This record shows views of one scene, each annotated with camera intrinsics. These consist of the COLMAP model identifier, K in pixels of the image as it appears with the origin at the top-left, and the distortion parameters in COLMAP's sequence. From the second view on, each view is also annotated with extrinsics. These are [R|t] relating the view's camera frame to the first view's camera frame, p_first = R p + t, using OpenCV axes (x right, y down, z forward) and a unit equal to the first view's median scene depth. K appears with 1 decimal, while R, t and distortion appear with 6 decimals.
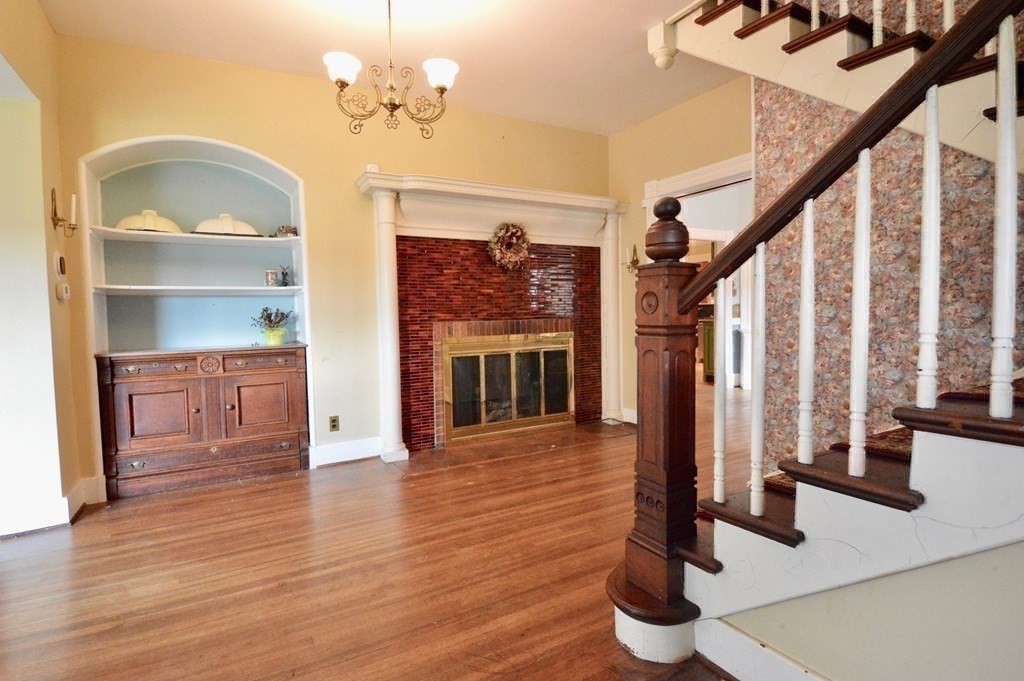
lens RADIAL K [[501.4, 0, 502.9], [0, 501.4, 340.6], [0, 0, 1]] dist [0.001775, -0.004127]
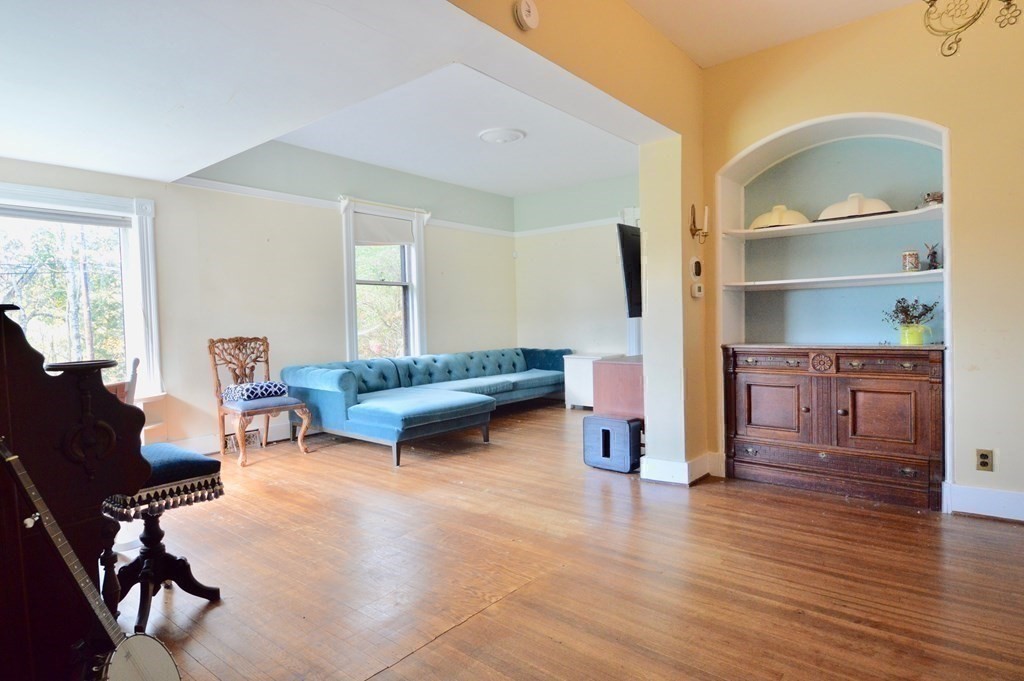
lens RADIAL K [[562.3, 0, 504.3], [0, 562.3, 339.7], [0, 0, 1]] dist [-0.001999, -0.003318]
pose [[0.347441, 0.043072, -0.936712, 0.177539], [-0.034968, 0.998845, 0.032959, -0.007414], [0.937049, 0.021304, 0.348546, 0.091023]]
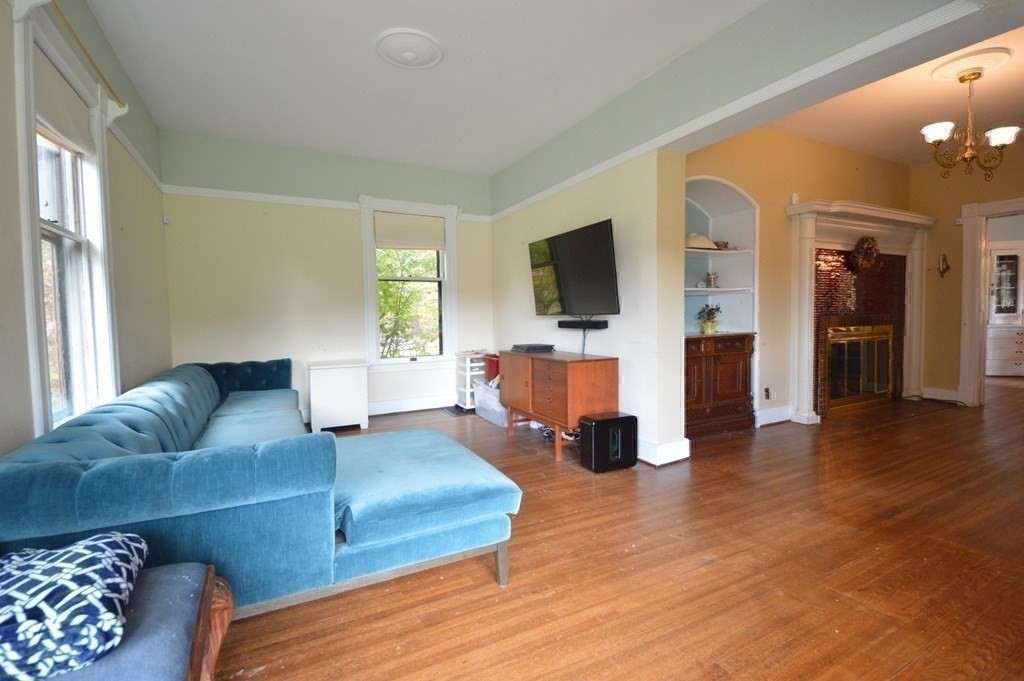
lens RADIAL K [[456.2, 0, 509.8], [0, 456.2, 338.4], [0, 0, 1]] dist [-0.004232, -0.007745]
pose [[0.998518, 0.004980, -0.054196, -1.031453], [-0.005098, 0.999985, -0.002044, 0.032214], [0.054185, 0.002317, 0.998528, -0.232098]]
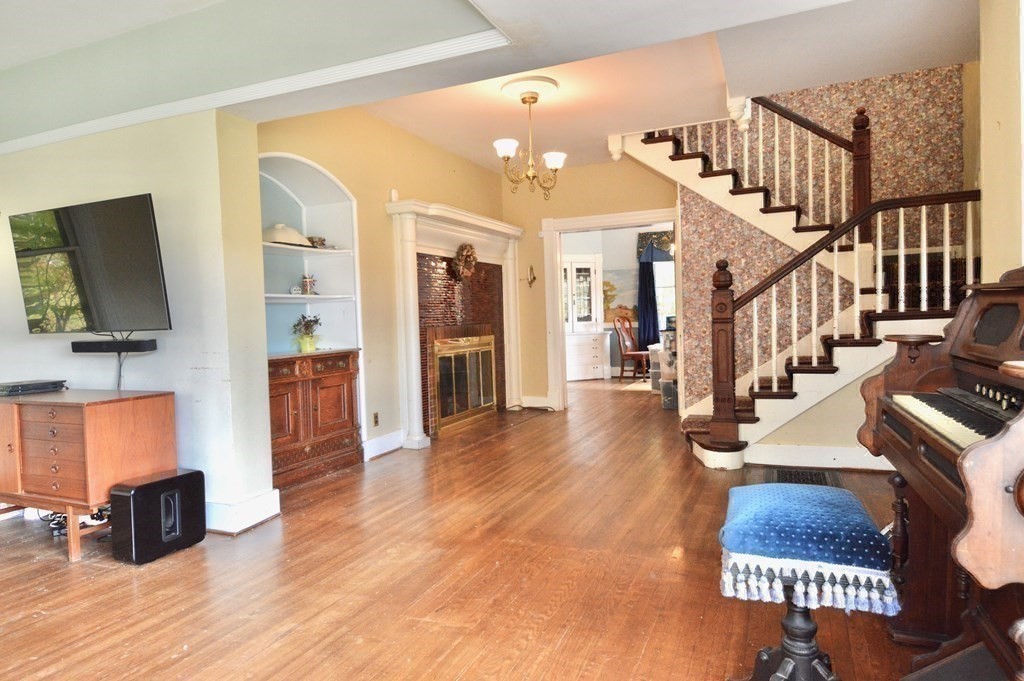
lens RADIAL K [[619.4, 0, 503.5], [0, 619.4, 342.3], [0, 0, 1]] dist [0.032850, -0.022696]
pose [[0.809603, -0.028453, 0.586288, -0.995180], [0.046822, 0.998772, -0.016185, 0.034815], [-0.585107, 0.040555, 0.809941, -0.305996]]
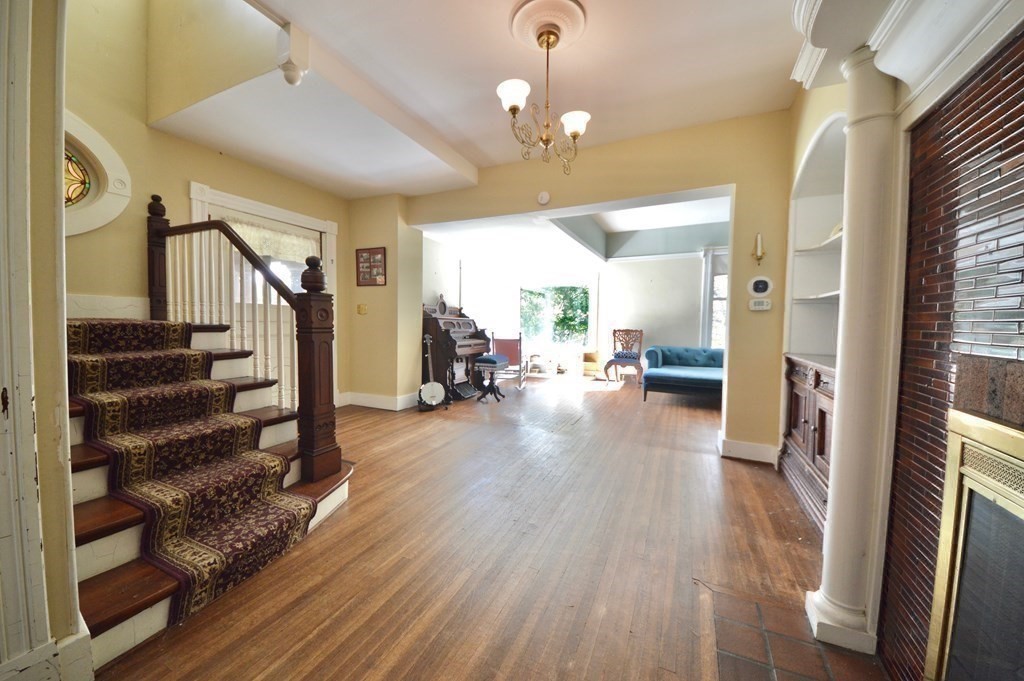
lens RADIAL K [[382.7, 0, 510.2], [0, 382.7, 338.9], [0, 0, 1]] dist [0.000260, 0.000001]
pose [[-0.830872, 0.035135, -0.555353, 0.271495], [-0.026849, 0.994311, 0.103075, -0.083988], [0.555815, 0.100553, -0.825202, 1.257488]]
